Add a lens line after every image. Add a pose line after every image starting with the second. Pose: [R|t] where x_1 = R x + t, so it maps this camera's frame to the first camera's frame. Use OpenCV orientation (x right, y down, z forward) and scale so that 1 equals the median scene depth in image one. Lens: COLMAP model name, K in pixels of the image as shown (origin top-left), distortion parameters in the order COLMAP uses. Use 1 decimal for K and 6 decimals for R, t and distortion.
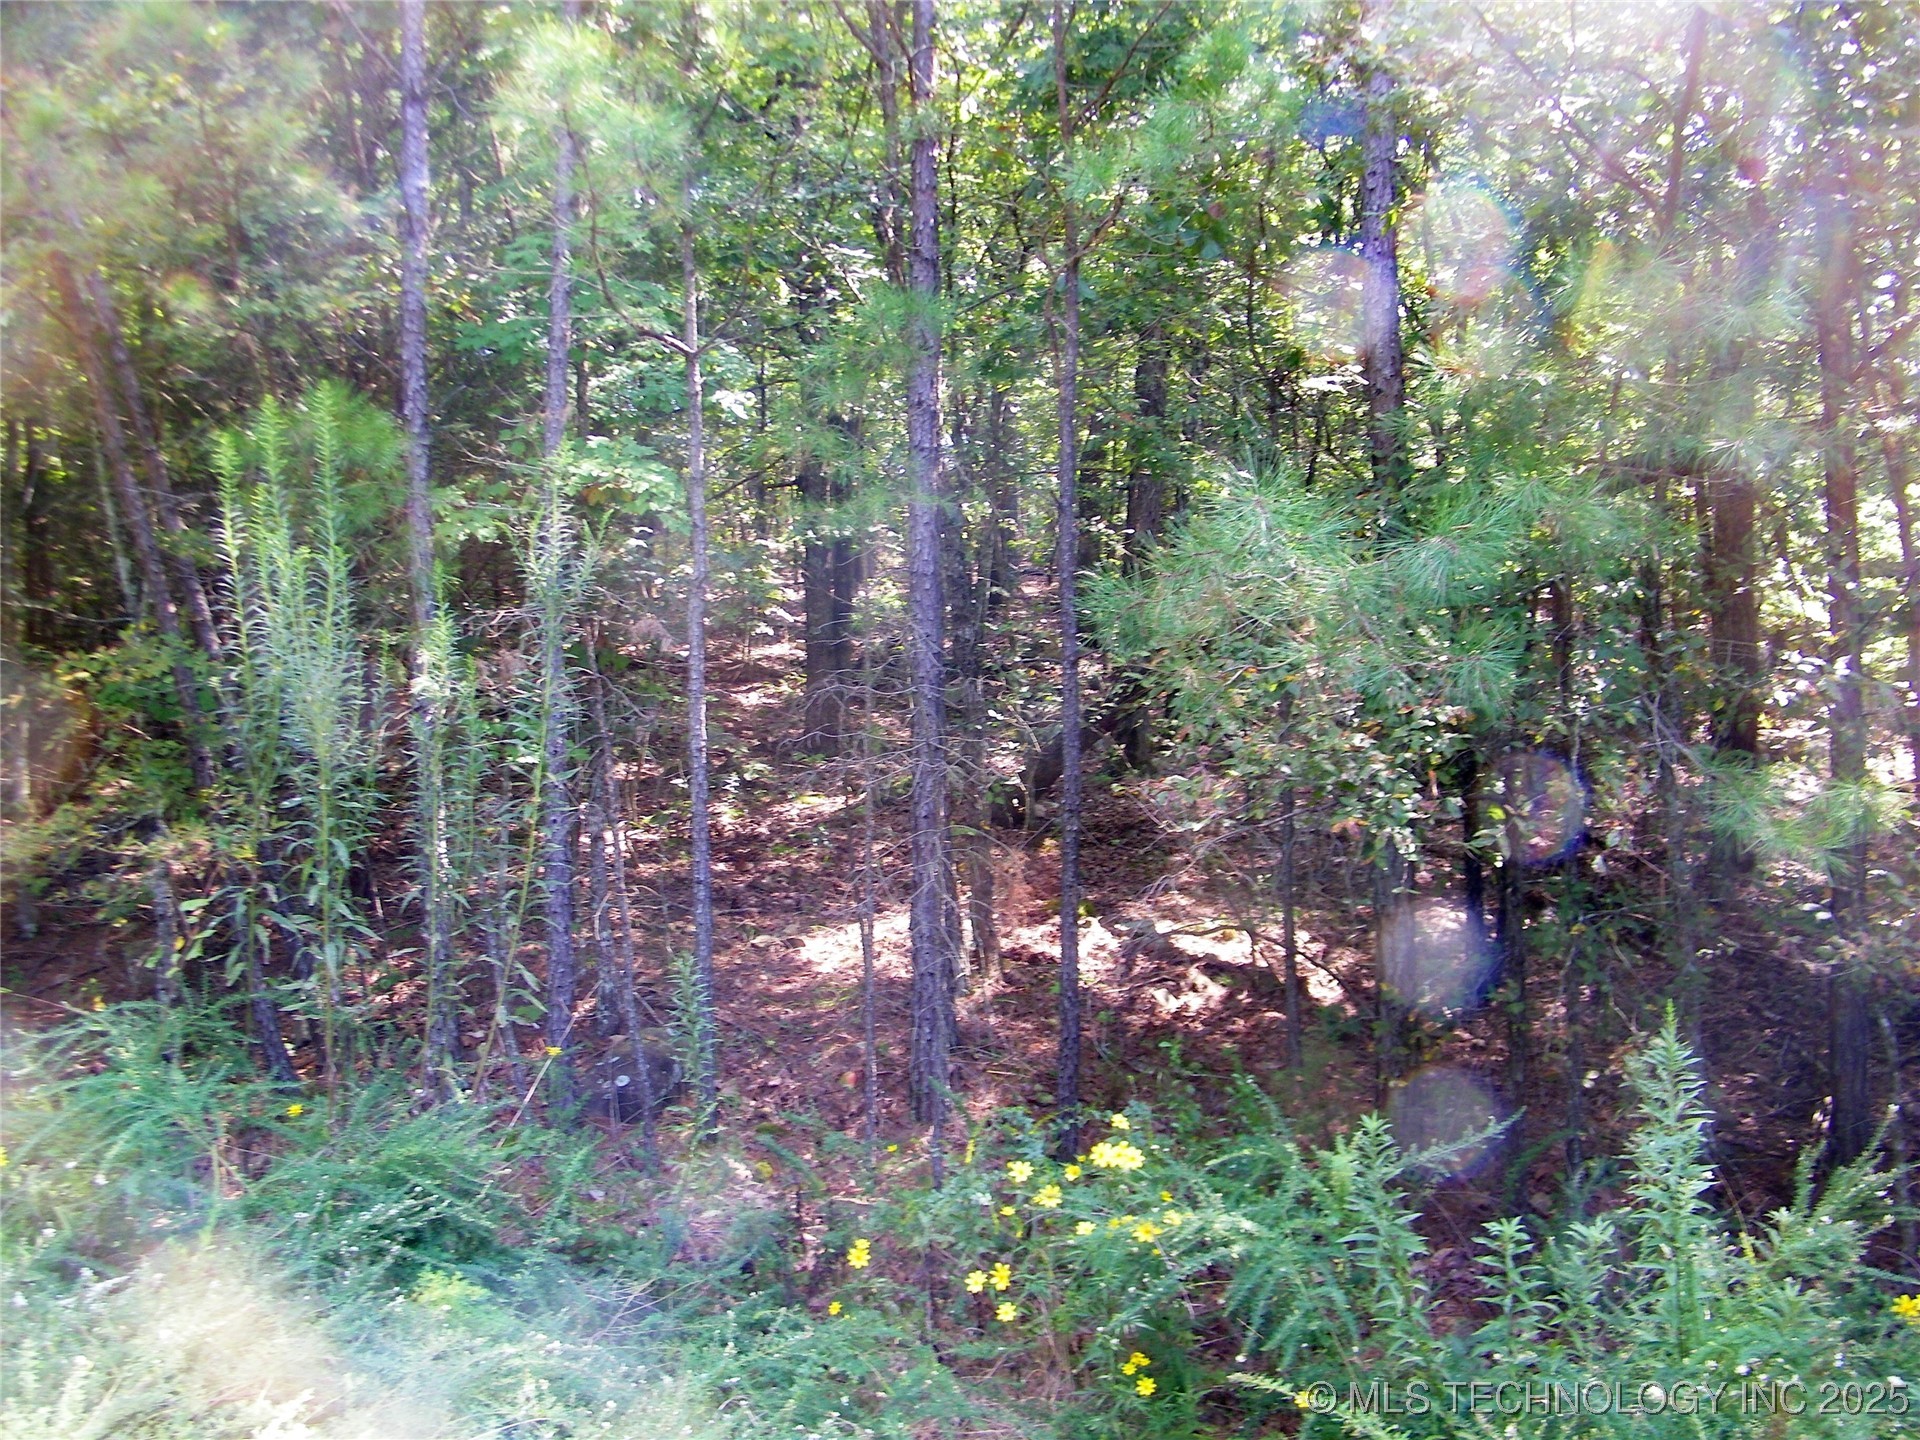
lens RADIAL K [[1617.9, 0, 968.7], [0, 1617.9, 725.1], [0, 0, 1]] dist [-0.175479, 0.137666]
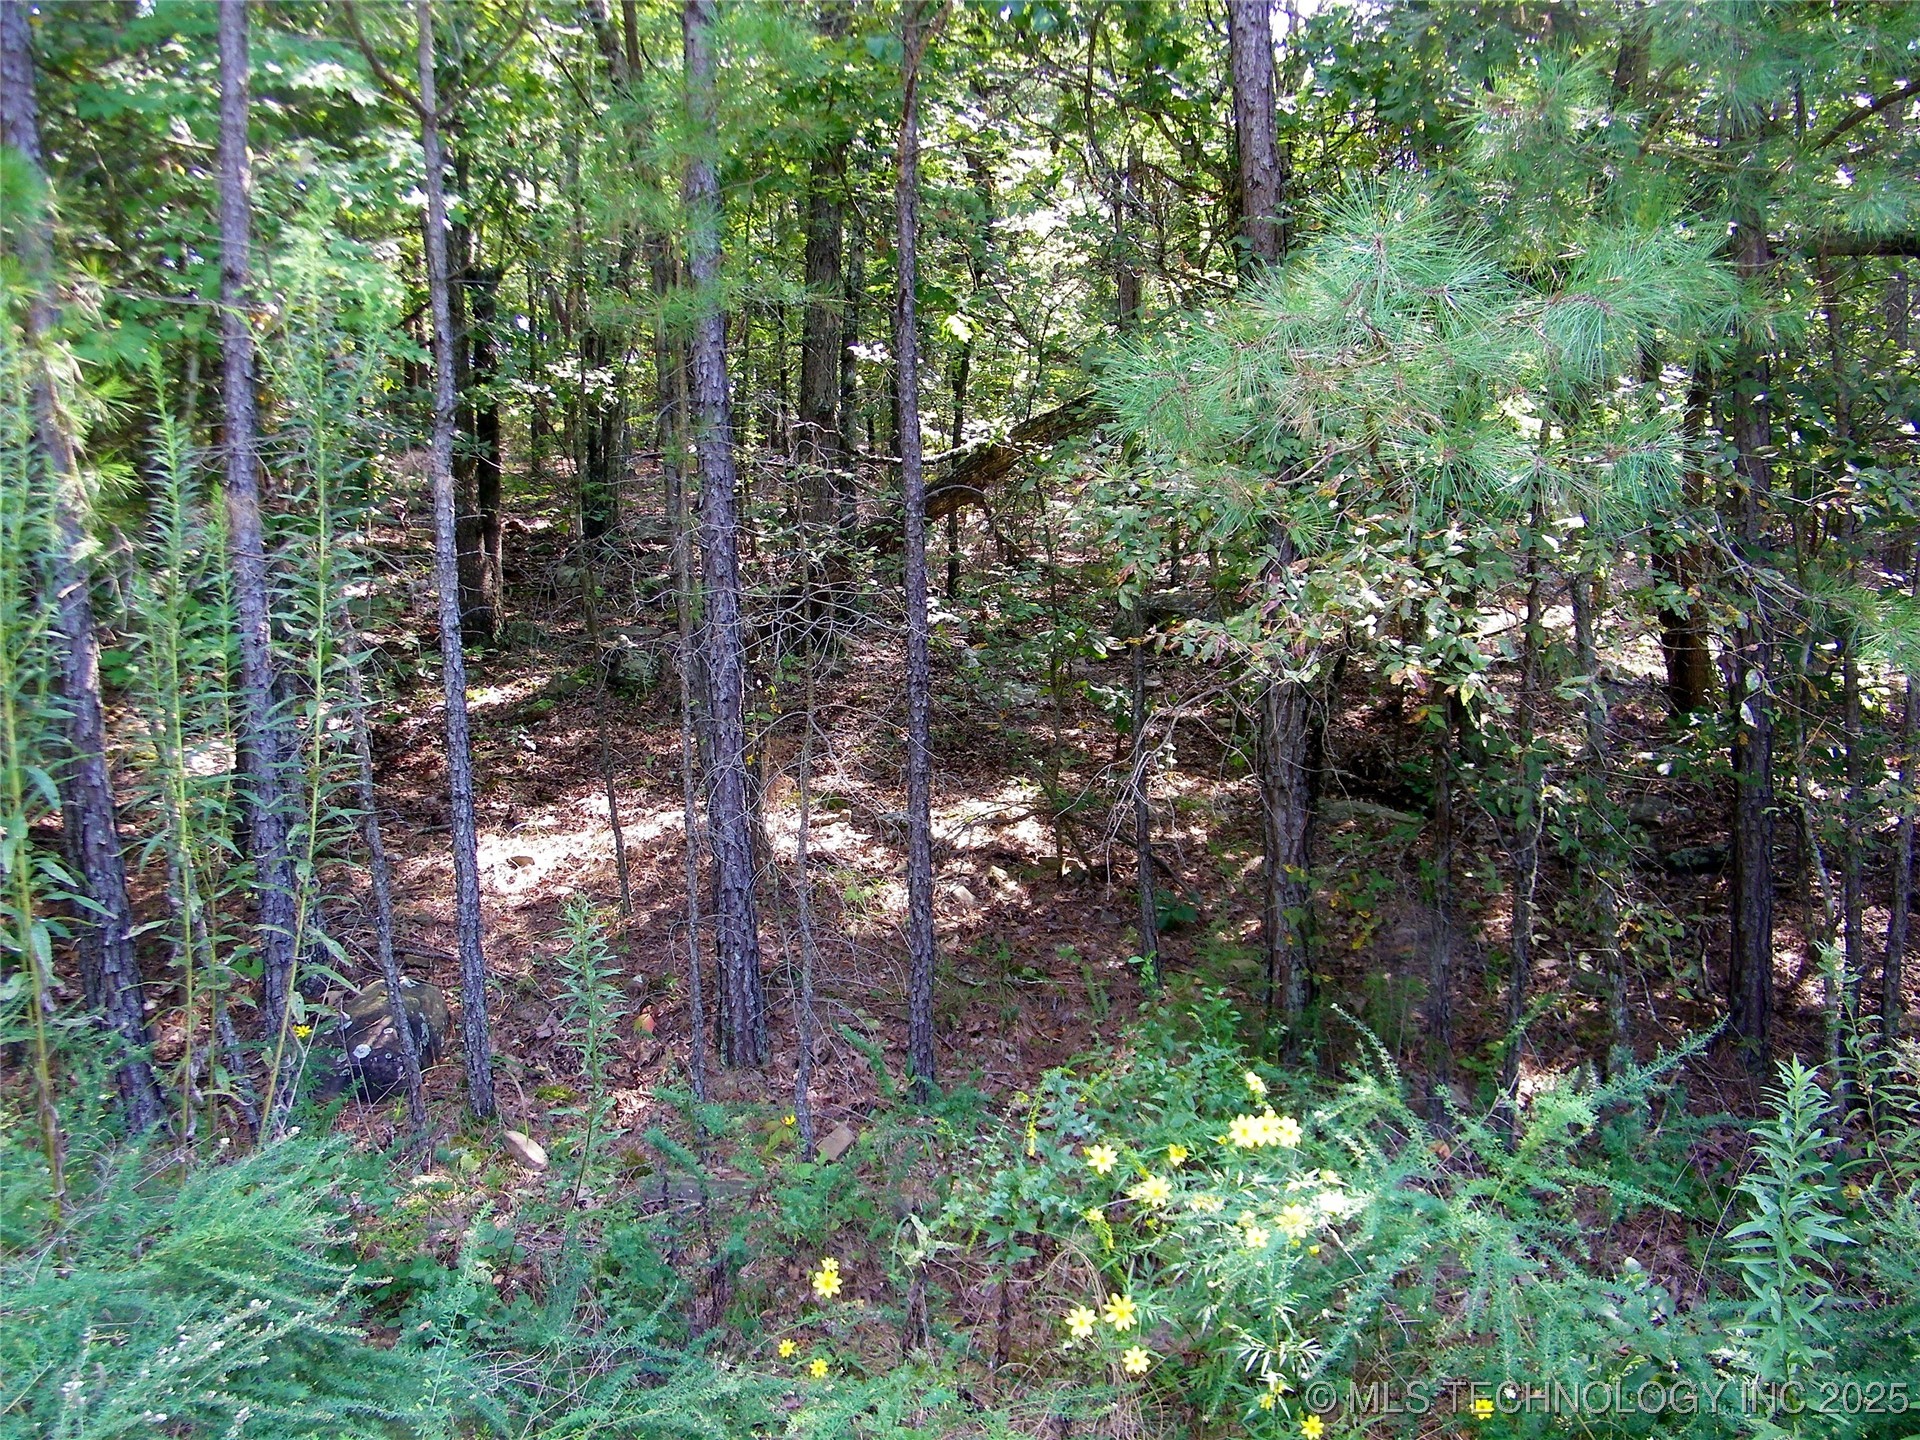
lens RADIAL K [[1617.9, 0, 948.3], [0, 1617.9, 716.2], [0, 0, 1]] dist [-0.175479, 0.137666]
pose [[0.970401, -0.049124, 0.236450, -0.179005], [0.034292, 0.997201, 0.066437, 0.021686], [-0.239051, -0.056362, 0.969370, 0.280941]]
